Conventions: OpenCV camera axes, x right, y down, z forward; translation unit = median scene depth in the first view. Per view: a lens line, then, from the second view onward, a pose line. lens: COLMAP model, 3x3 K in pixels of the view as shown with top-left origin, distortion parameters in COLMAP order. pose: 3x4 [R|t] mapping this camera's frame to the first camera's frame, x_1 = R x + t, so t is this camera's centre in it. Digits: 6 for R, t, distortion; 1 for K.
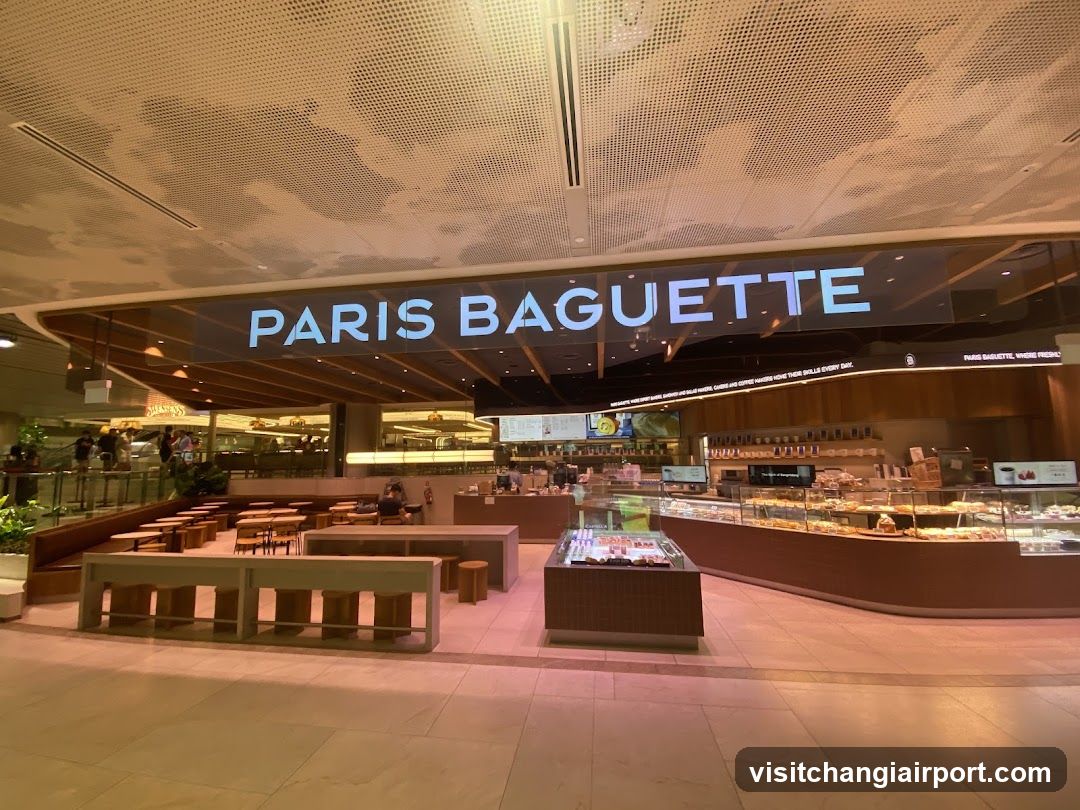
lens RADIAL K [[453.4, 0, 527.5], [0, 453.4, 405.3], [0, 0, 1]] dist [0.023132, -0.000125]
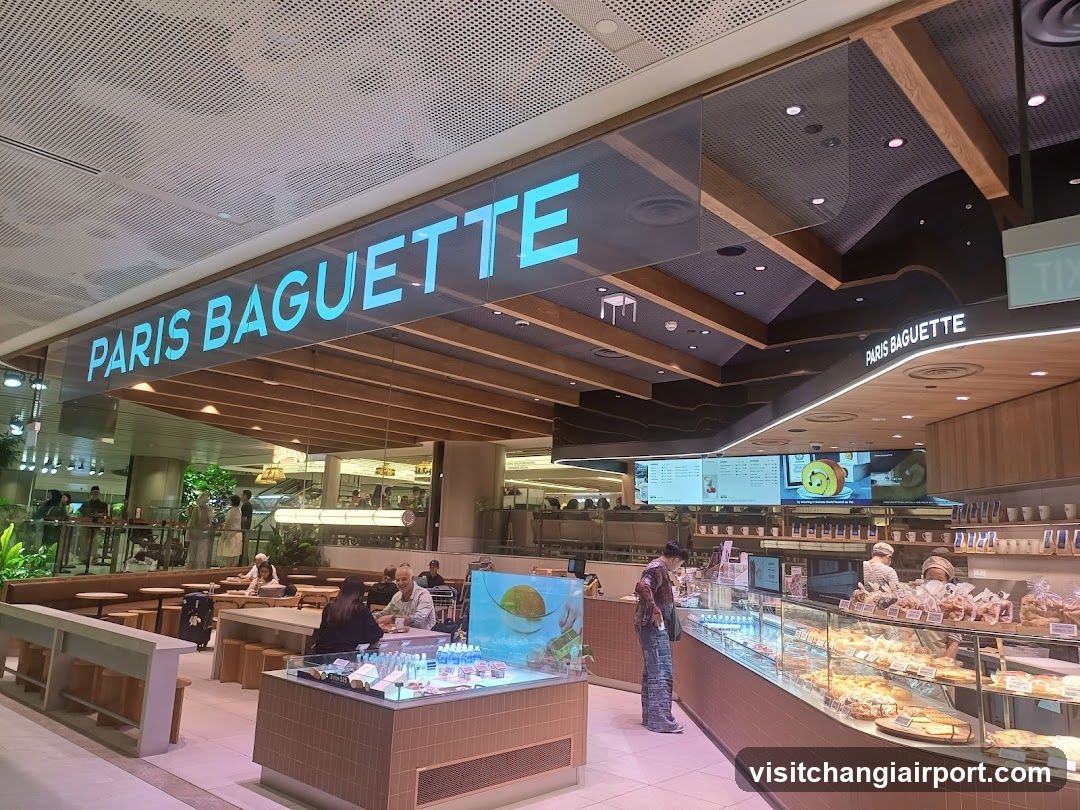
lens RADIAL K [[838.4, 0, 522.2], [0, 838.4, 403.7], [0, 0, 1]] dist [0.007137, -0.004071]
pose [[0.820817, -0.040433, -0.569758, 1.107952], [0.014557, 0.998648, -0.049897, 0.013172], [0.571005, 0.032662, 0.820296, 0.150040]]
